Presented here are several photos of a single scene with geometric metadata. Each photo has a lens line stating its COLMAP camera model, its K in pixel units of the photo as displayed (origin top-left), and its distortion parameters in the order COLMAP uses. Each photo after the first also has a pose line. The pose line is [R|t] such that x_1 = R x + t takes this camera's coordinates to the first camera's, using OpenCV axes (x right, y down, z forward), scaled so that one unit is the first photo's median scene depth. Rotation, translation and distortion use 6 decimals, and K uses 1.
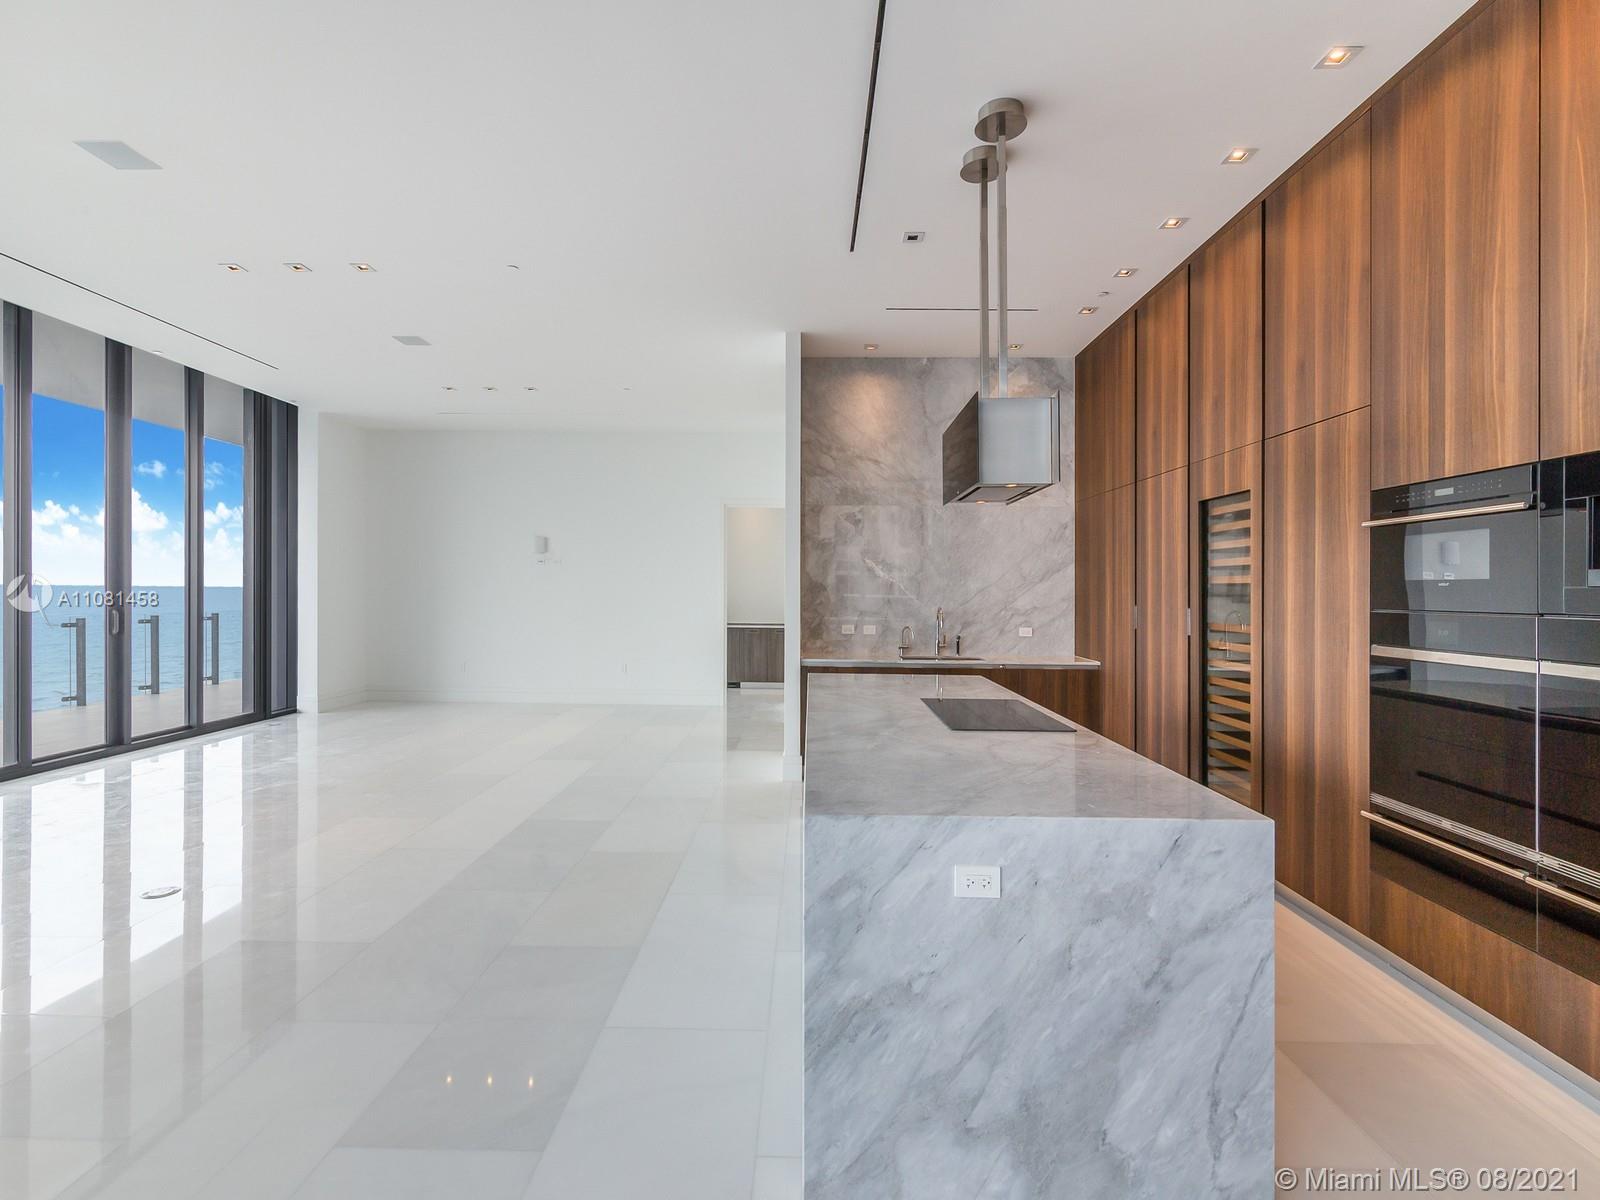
lens RADIAL K [[743.7, 0, 806.5], [0, 743.7, 599.2], [0, 0, 1]] dist [0.000890, -0.001405]
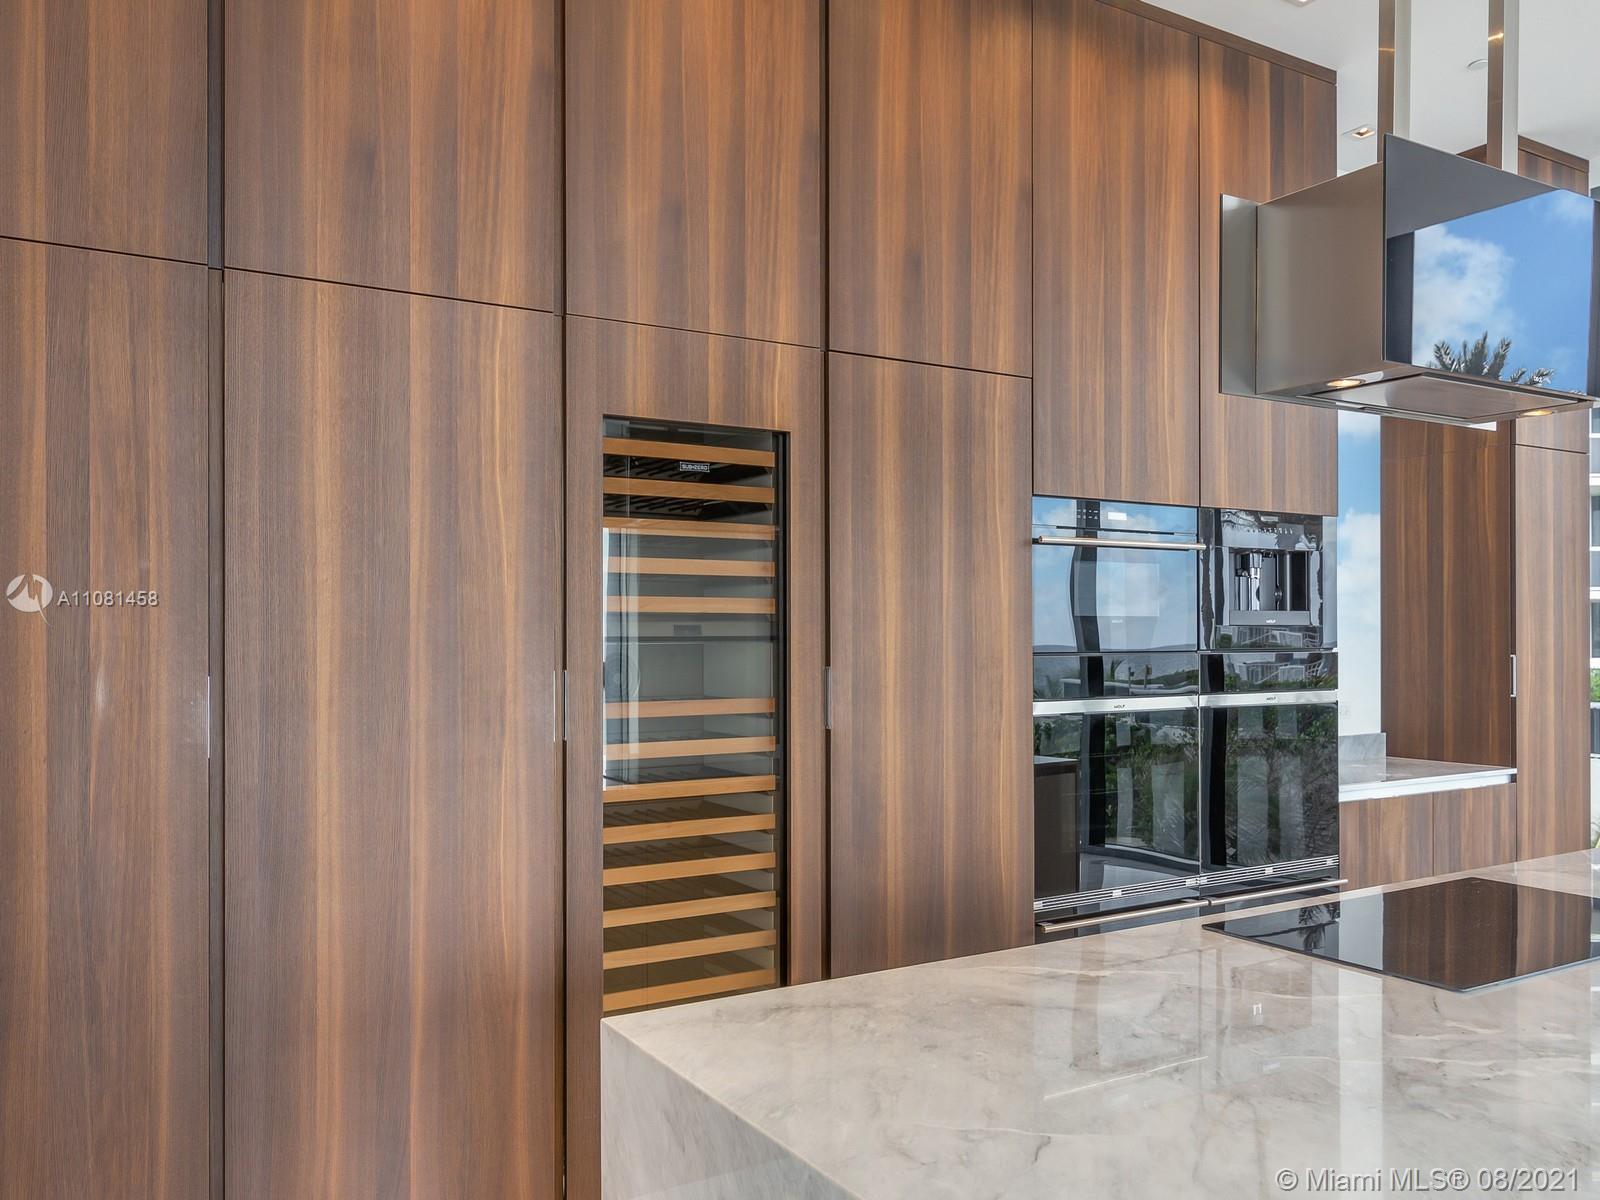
lens RADIAL K [[1017.6, 0, 784.2], [0, 1017.6, 629.3], [0, 0, 1]] dist [-0.003370, 0.004442]
pose [[-0.442367, -0.005895, 0.896815, -0.022935], [0.007612, 0.999918, 0.010327, -0.012286], [-0.896802, 0.011395, -0.442286, 0.879713]]
